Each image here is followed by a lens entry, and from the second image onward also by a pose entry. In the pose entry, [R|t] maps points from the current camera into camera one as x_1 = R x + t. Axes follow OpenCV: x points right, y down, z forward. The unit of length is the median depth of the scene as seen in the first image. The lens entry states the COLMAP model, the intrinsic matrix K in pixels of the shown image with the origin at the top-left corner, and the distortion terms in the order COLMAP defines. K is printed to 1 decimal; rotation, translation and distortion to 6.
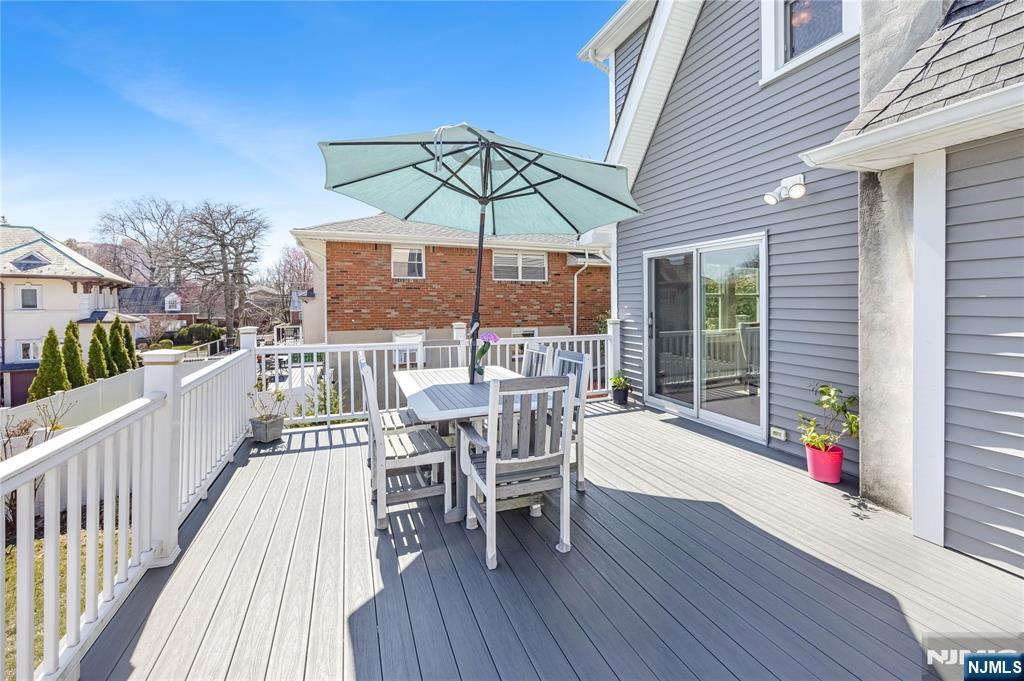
lens RADIAL K [[416.7, 0, 512.4], [0, 416.7, 294.3], [0, 0, 1]] dist [-0.015357, 0.000090]
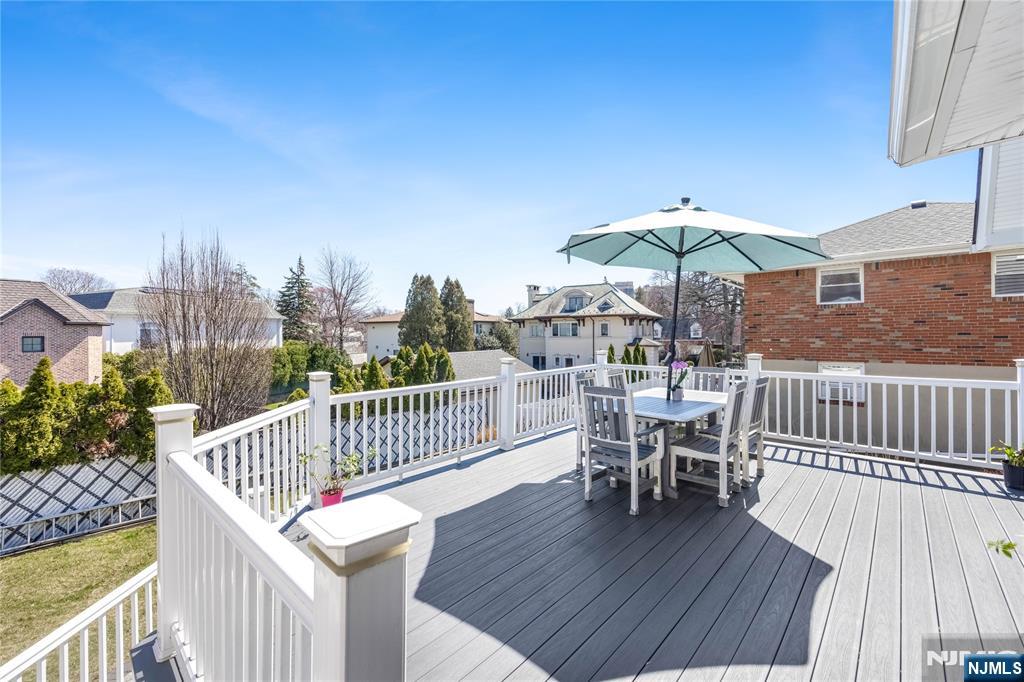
lens RADIAL K [[416.7, 0, 515.6], [0, 416.7, 326.2], [0, 0, 1]] dist [-0.015357, 0.000090]
pose [[0.426553, -0.018305, -0.904277, 0.242160], [0.029379, 0.999548, -0.006376, -0.005090], [0.903985, -0.023847, 0.426898, 0.009055]]
